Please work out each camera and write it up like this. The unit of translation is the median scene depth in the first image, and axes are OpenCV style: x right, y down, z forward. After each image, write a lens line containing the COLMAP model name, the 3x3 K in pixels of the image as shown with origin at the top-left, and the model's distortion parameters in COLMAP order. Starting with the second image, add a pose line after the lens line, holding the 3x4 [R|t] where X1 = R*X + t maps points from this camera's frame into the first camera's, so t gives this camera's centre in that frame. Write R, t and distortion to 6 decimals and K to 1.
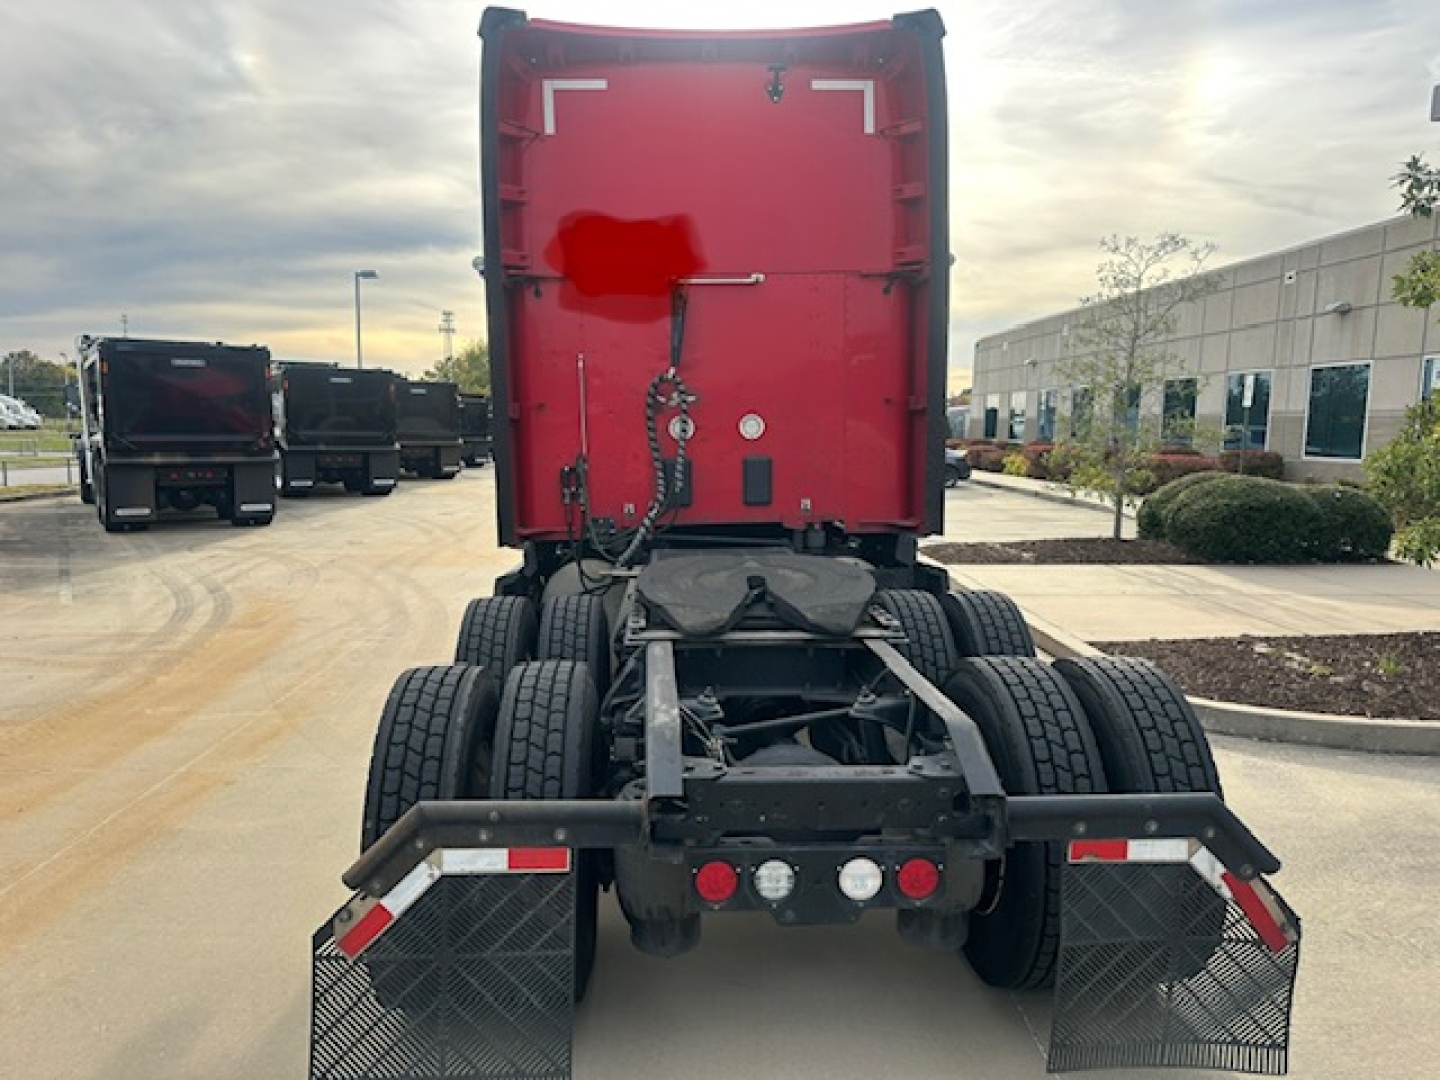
lens RADIAL K [[1127.7, 0, 716.8], [0, 1127.7, 543.5], [0, 0, 1]] dist [-0.041840, -0.035824]
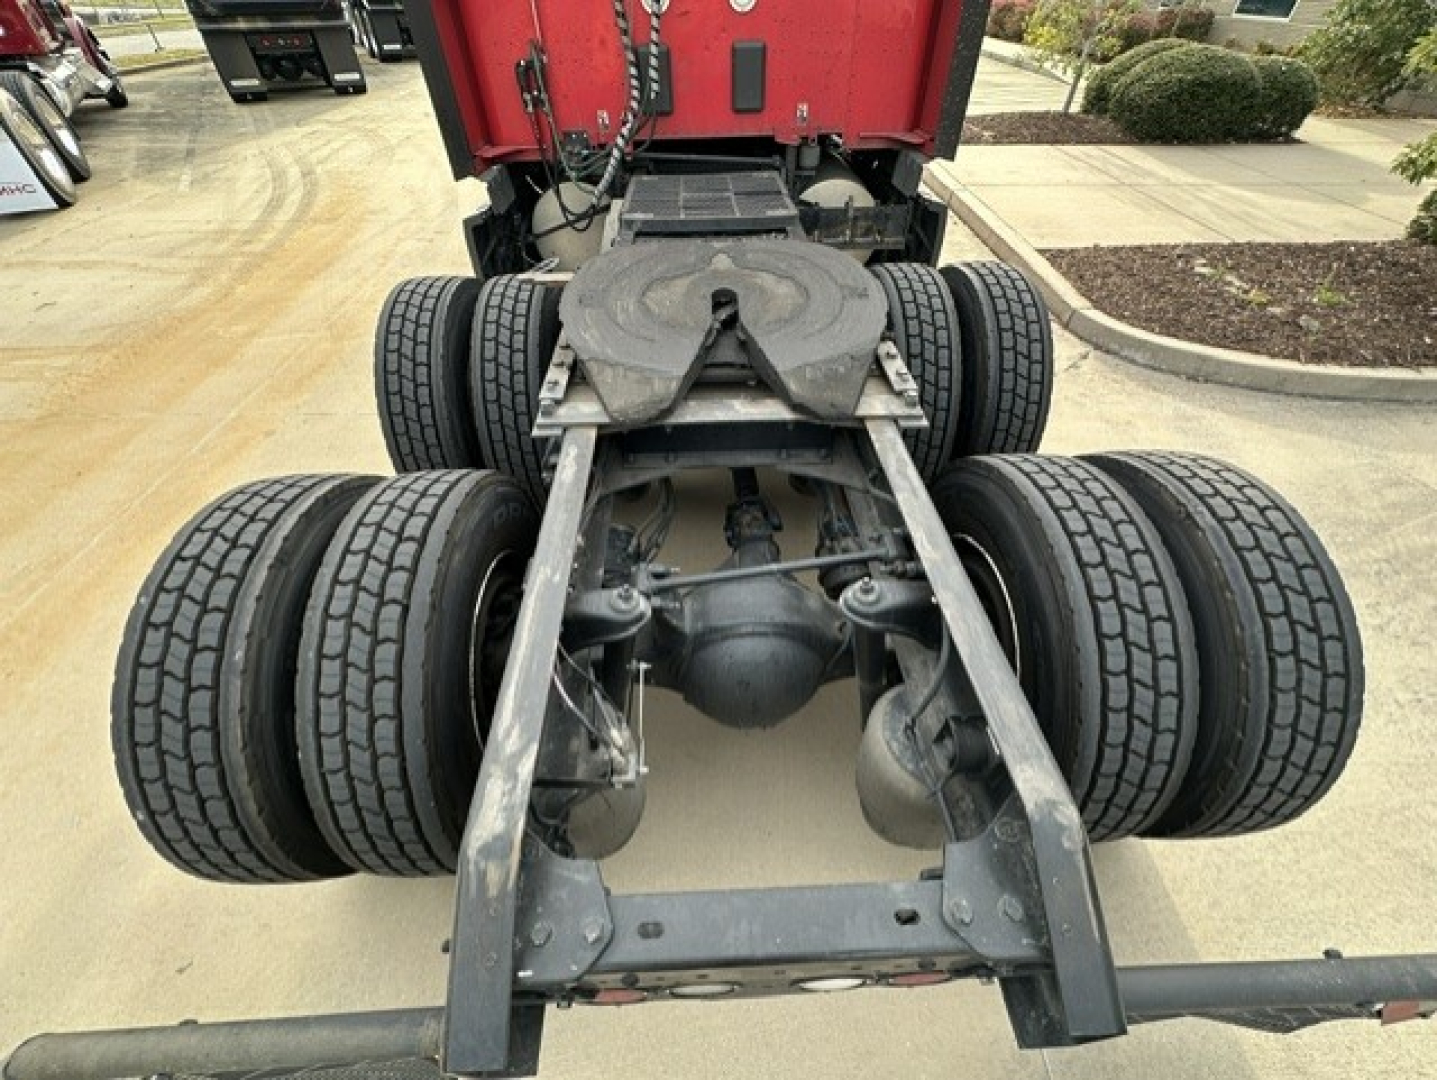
lens RADIAL K [[559.8, 0, 715.6], [0, 559.8, 540.8], [0, 0, 1]] dist [-0.011621, 0.001003]
pose [[0.999369, 0.022757, -0.027270, 0.029943], [-0.000066, 0.768973, 0.639282, -0.054260], [0.035518, -0.638876, 0.768489, 0.438365]]
